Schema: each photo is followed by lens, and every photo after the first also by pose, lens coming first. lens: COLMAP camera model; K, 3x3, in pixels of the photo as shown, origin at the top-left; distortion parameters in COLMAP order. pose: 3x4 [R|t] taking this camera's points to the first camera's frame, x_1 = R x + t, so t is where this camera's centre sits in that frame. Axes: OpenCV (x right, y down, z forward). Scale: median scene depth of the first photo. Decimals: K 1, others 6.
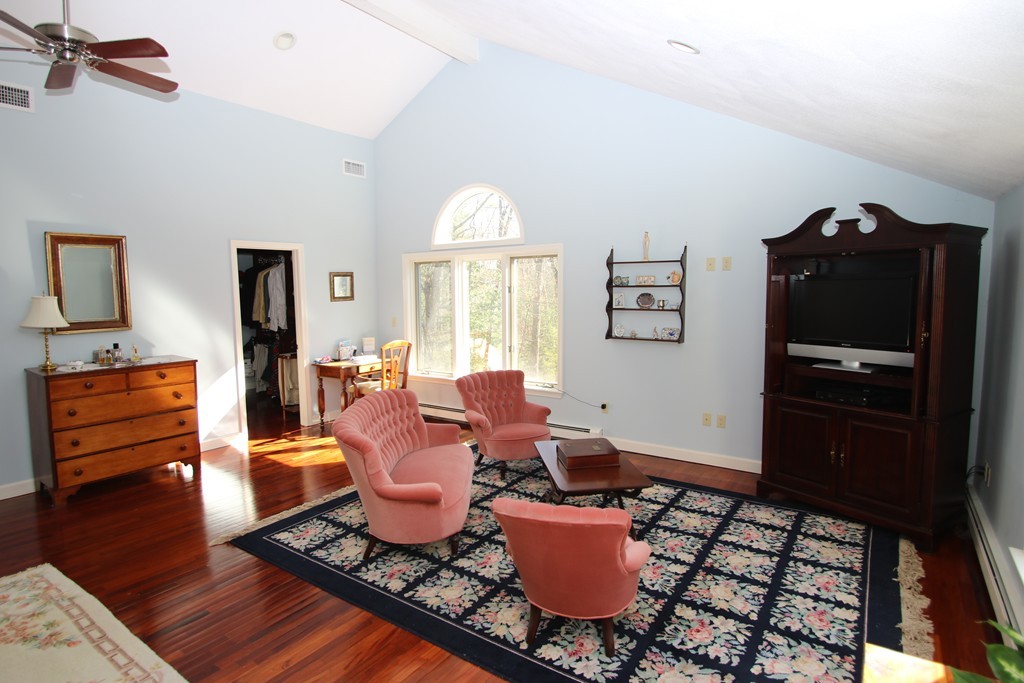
lens RADIAL K [[536.4, 0, 511.9], [0, 536.4, 364.5], [0, 0, 1]] dist [-0.015973, -0.008871]
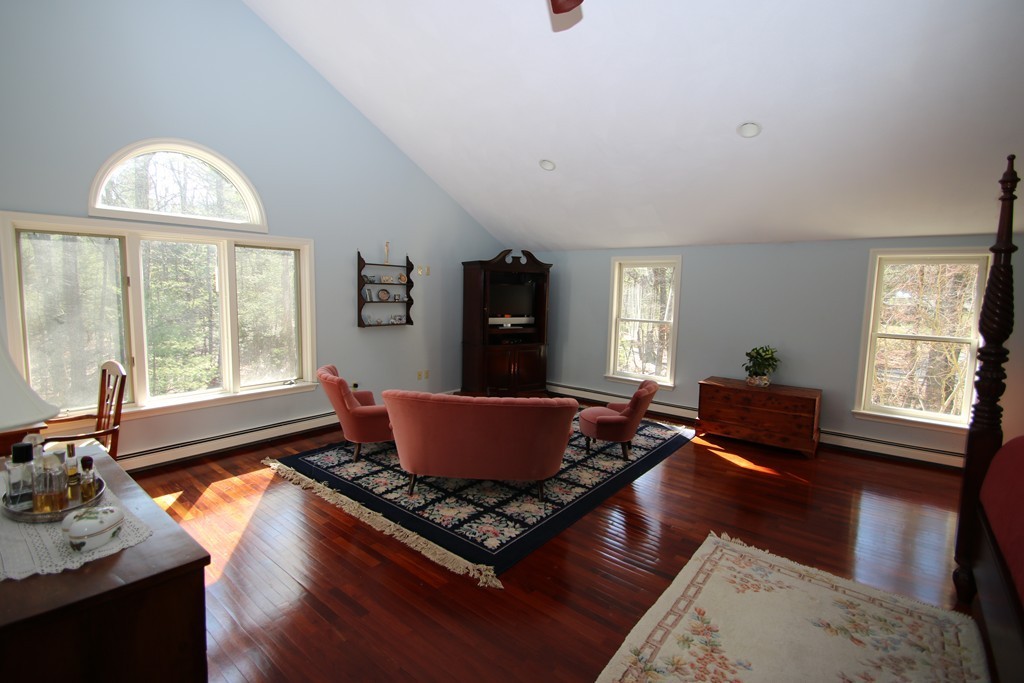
lens RADIAL K [[476.5, 0, 512.0], [0, 476.5, 341.5], [0, 0, 1]] dist [0.020803, -0.025103]
pose [[0.072198, -0.099537, 0.992411, -1.215899], [0.117977, 0.988875, 0.090600, -0.104878], [-0.990388, 0.110541, 0.083137, 0.841758]]
